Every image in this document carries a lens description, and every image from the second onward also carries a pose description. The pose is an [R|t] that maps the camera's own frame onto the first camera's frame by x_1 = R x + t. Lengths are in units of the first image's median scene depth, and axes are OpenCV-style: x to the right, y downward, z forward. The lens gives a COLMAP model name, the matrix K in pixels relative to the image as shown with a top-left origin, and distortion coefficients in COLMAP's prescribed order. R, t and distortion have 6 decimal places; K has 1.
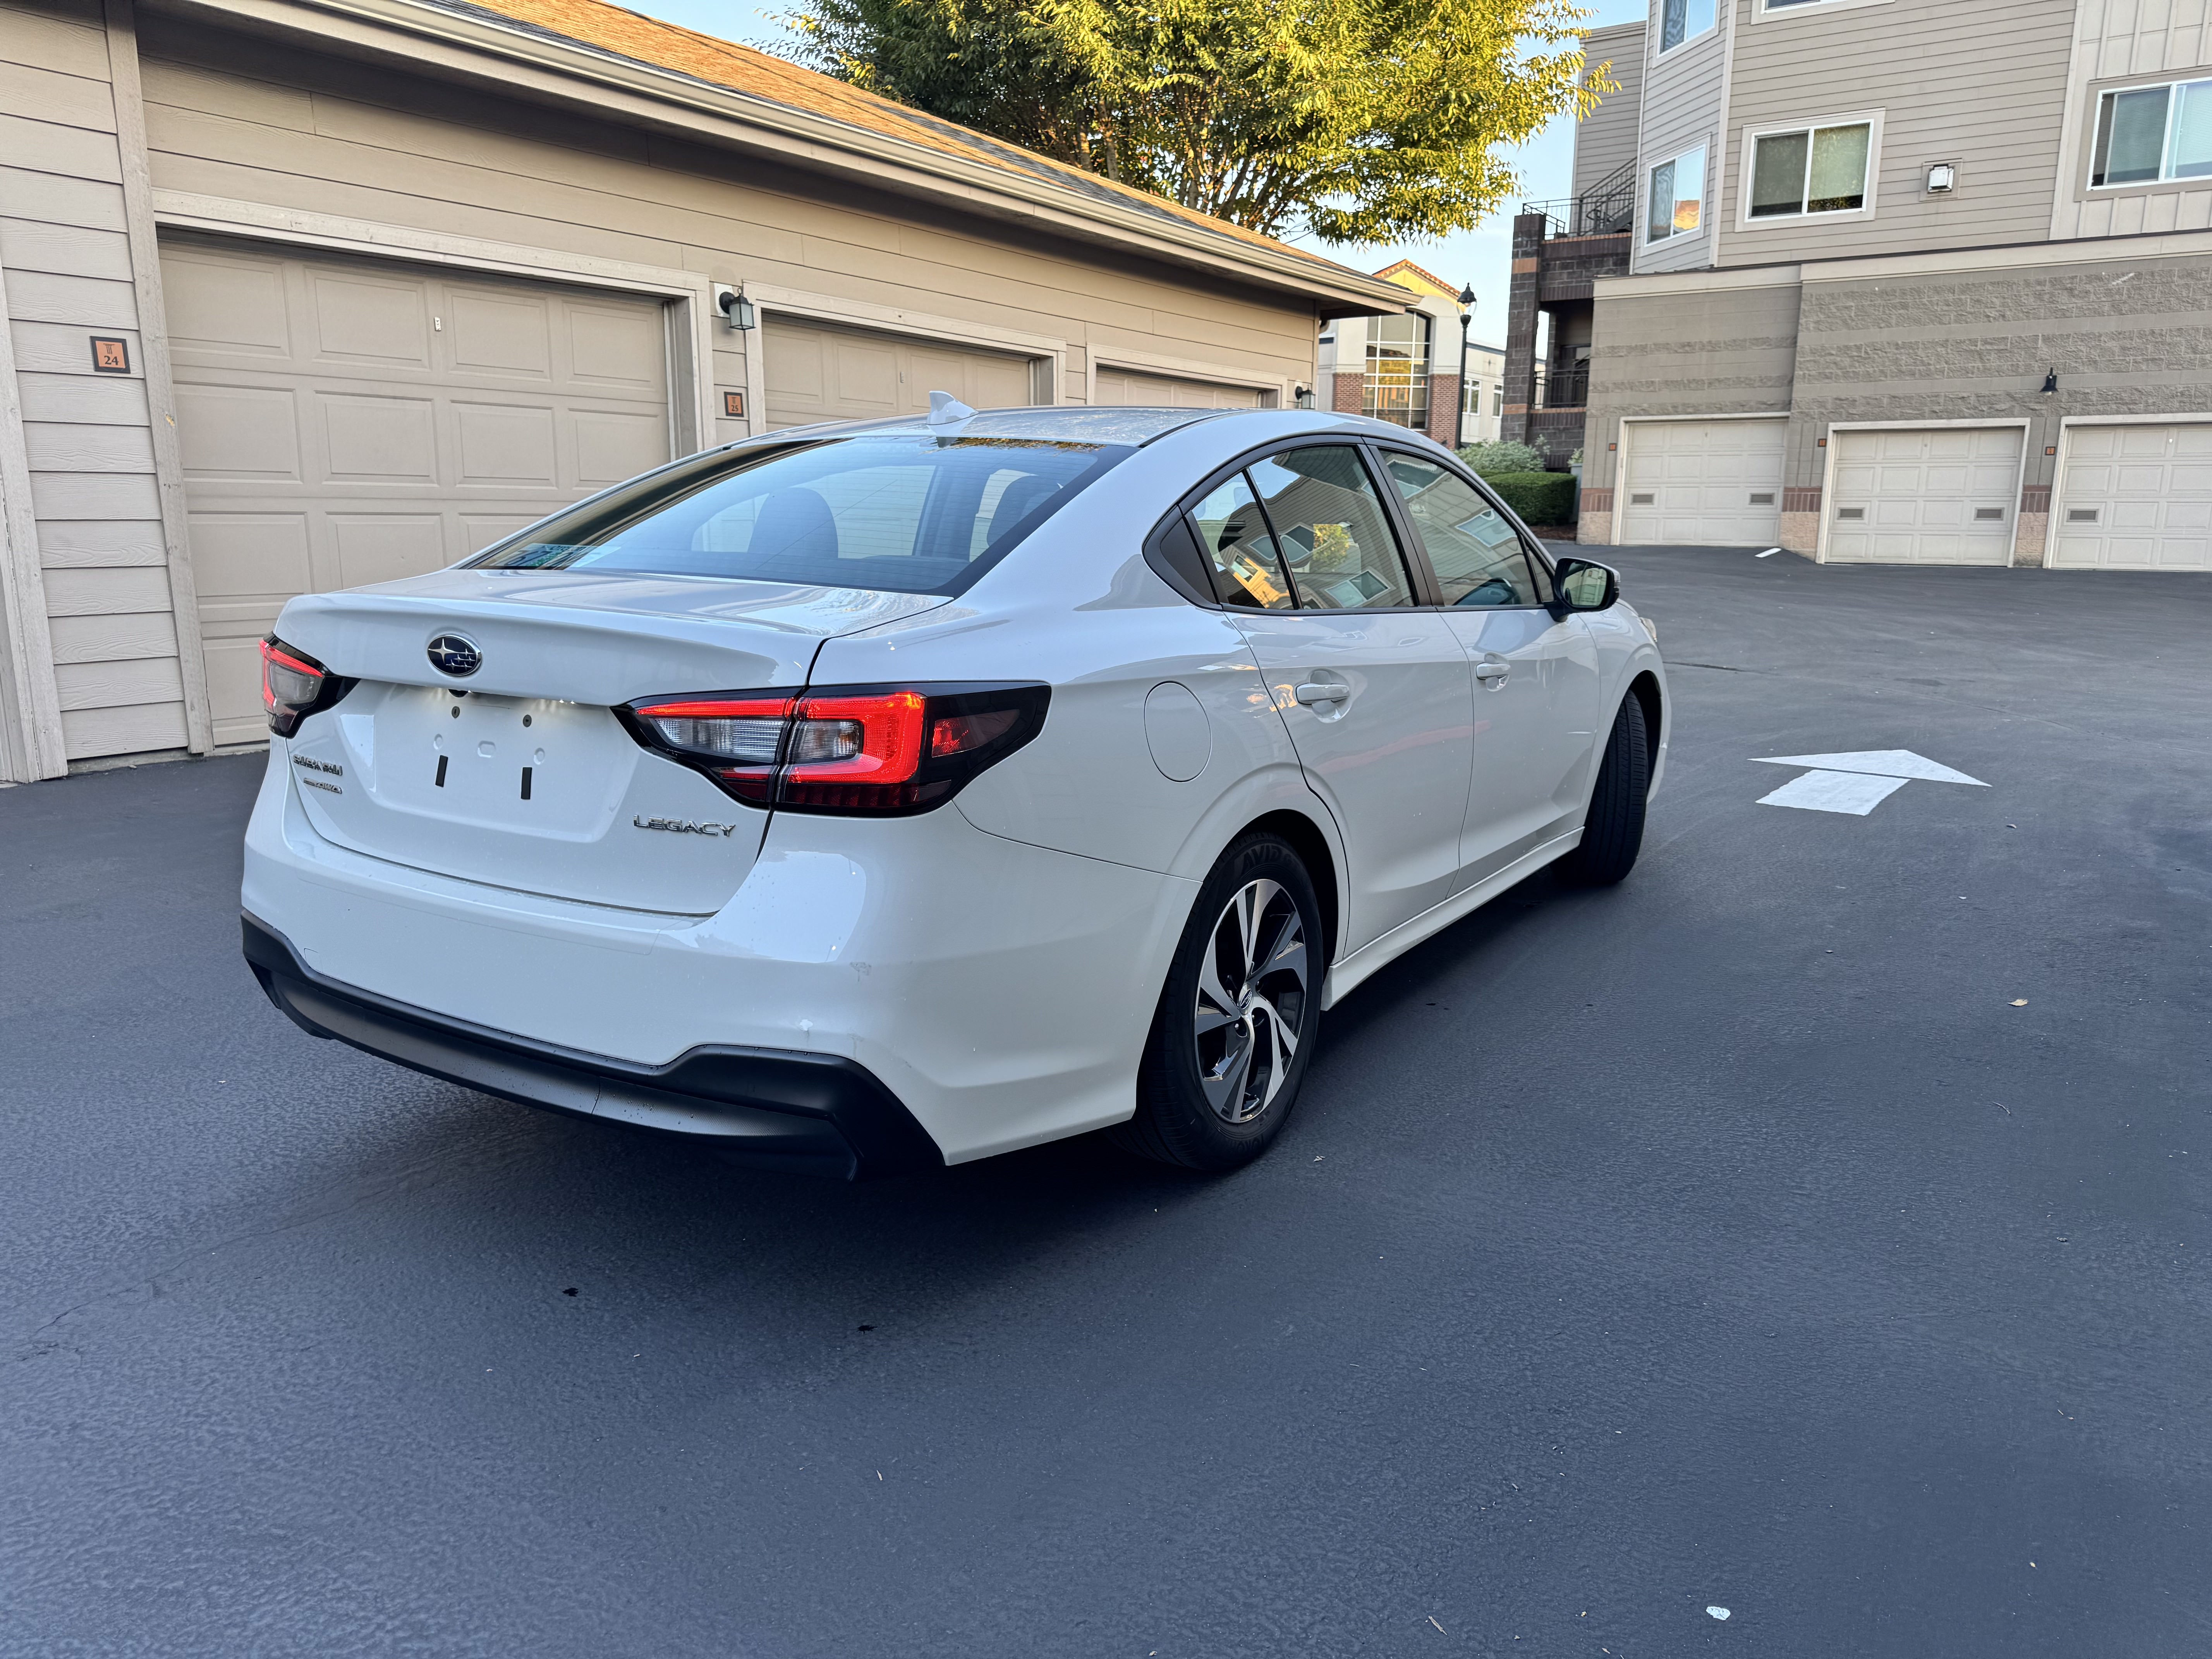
lens RADIAL K [[1537.4, 0, 1109.0], [0, 1537.4, 869.7], [0, 0, 1]] dist [-0.002202, -0.020543]
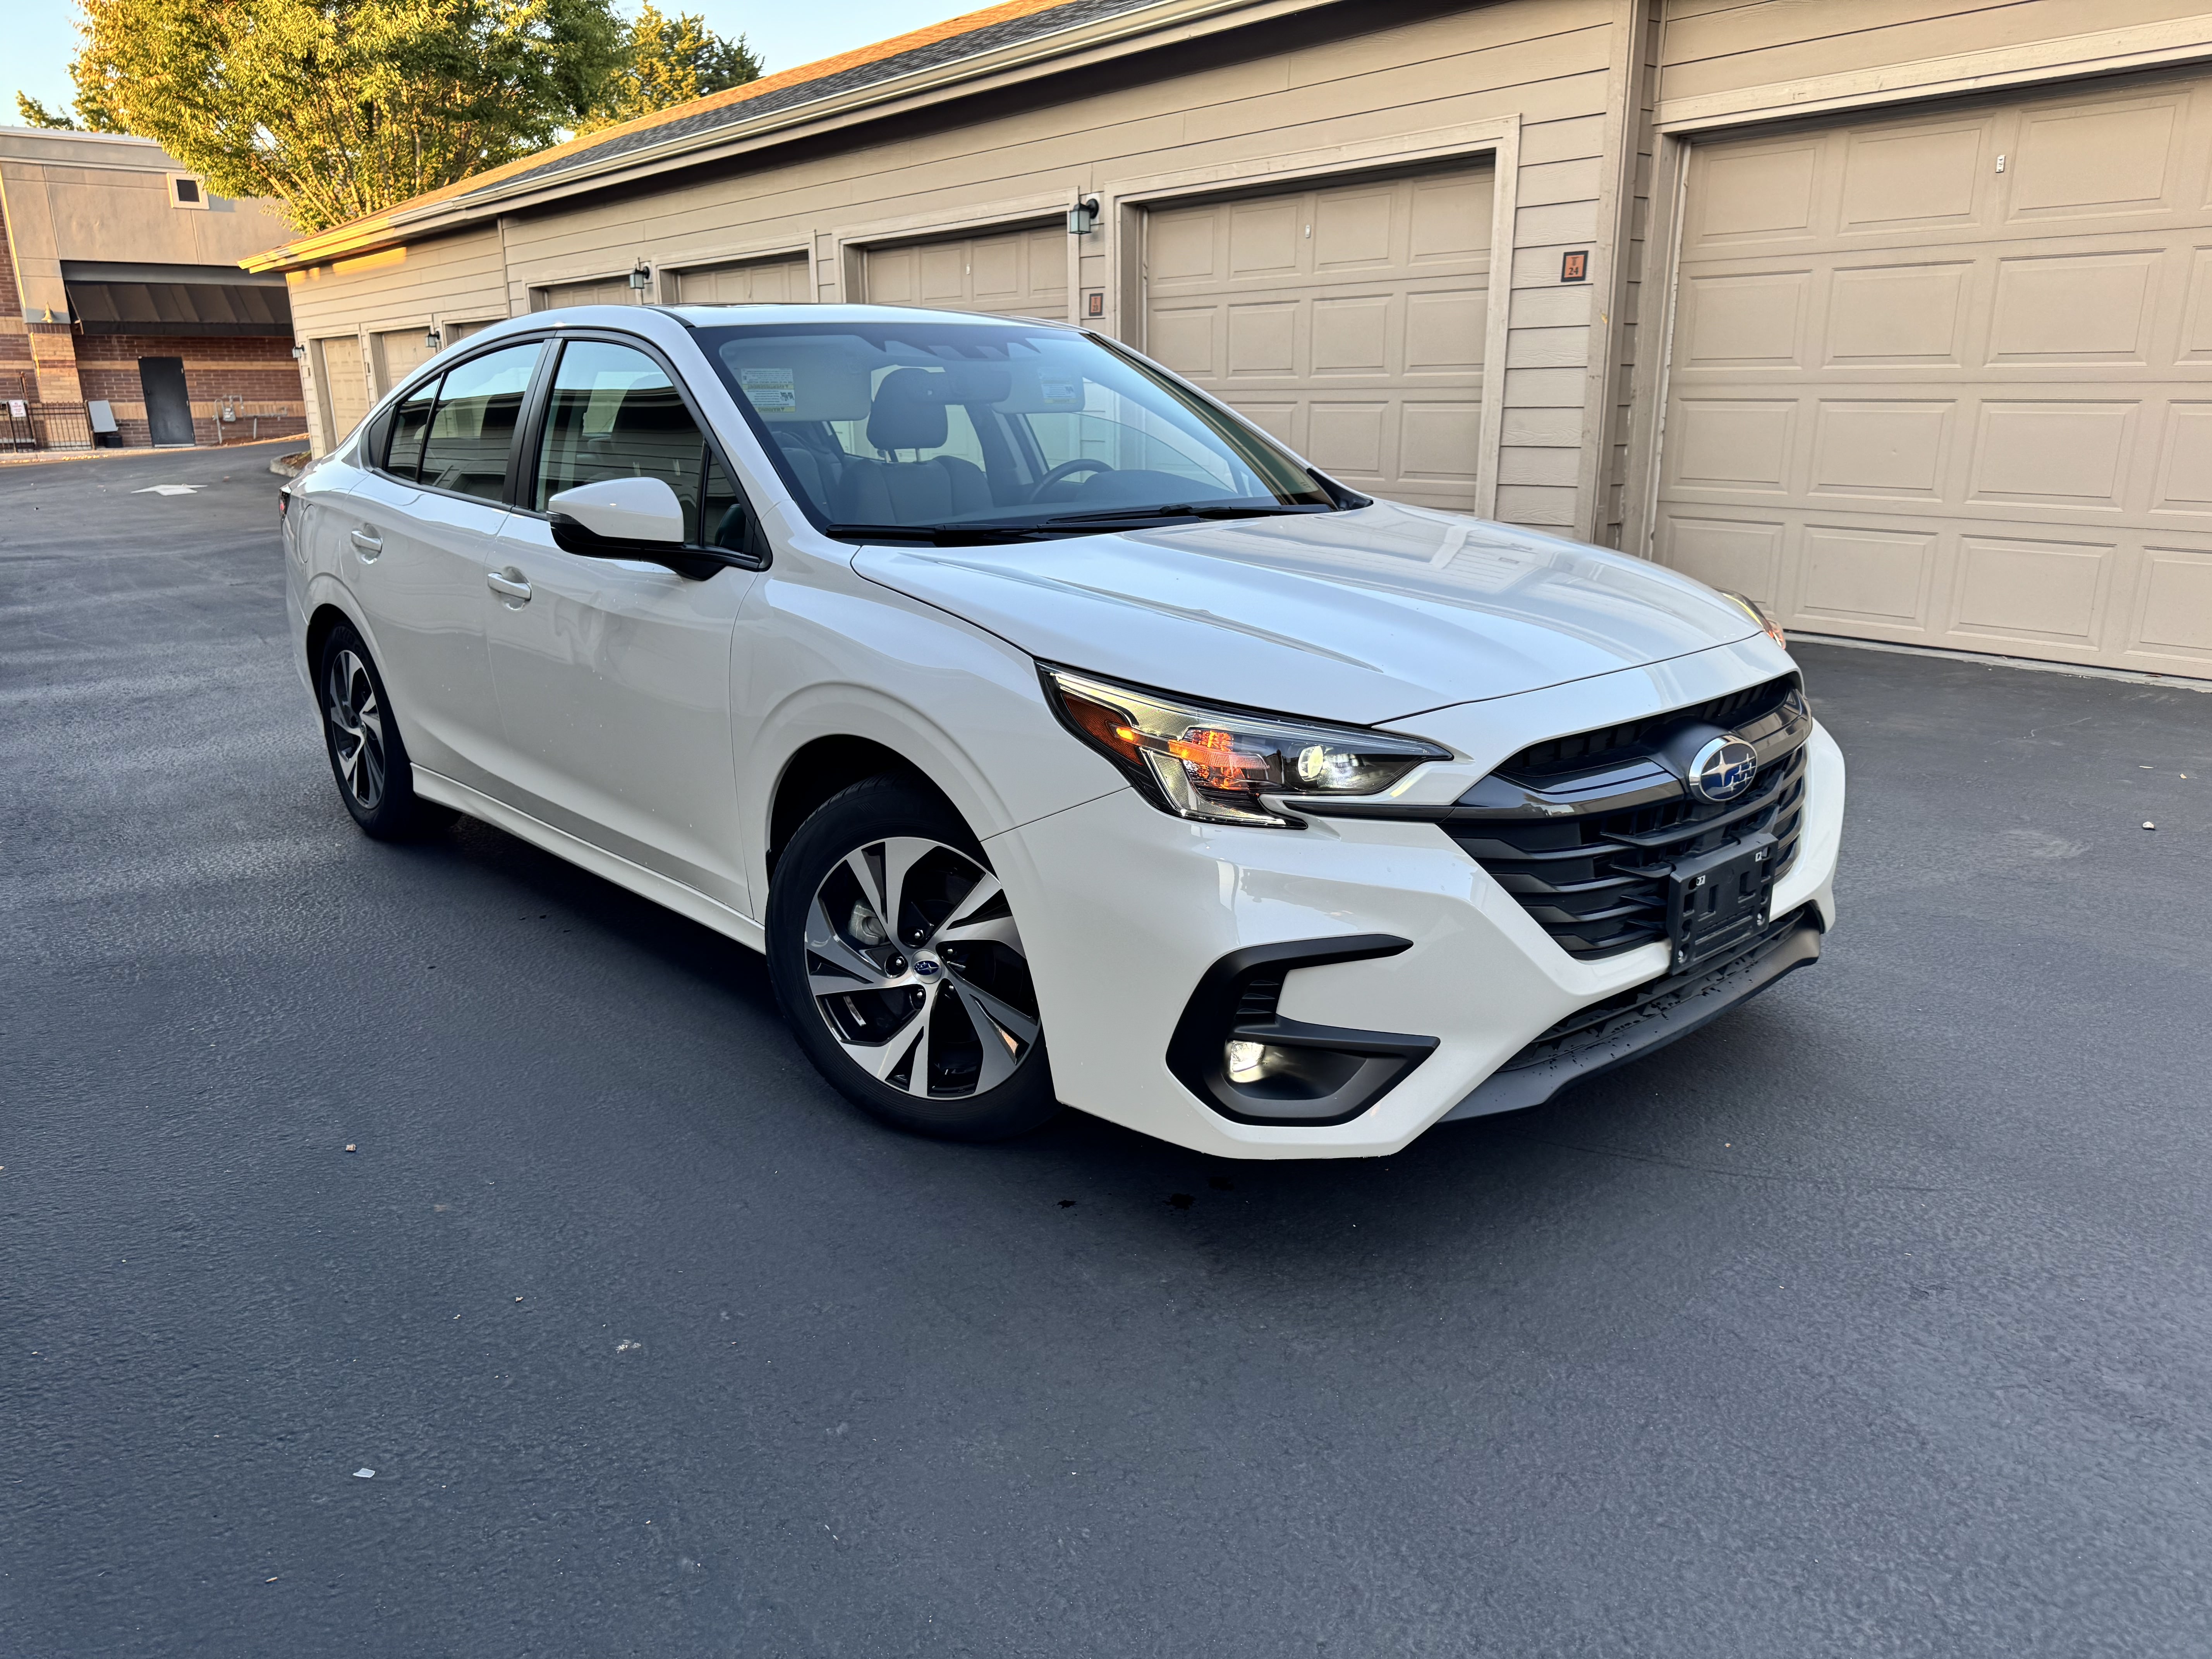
lens RADIAL K [[1537.4, 0, 1109.0], [0, 1537.4, 869.7], [0, 0, 1]] dist [-0.002202, -0.020543]
pose [[-0.277936, 0.271967, -0.921295, 0.494730], [-0.211660, 0.918174, 0.334899, -0.167079], [0.936991, 0.288082, -0.197629, 0.752981]]
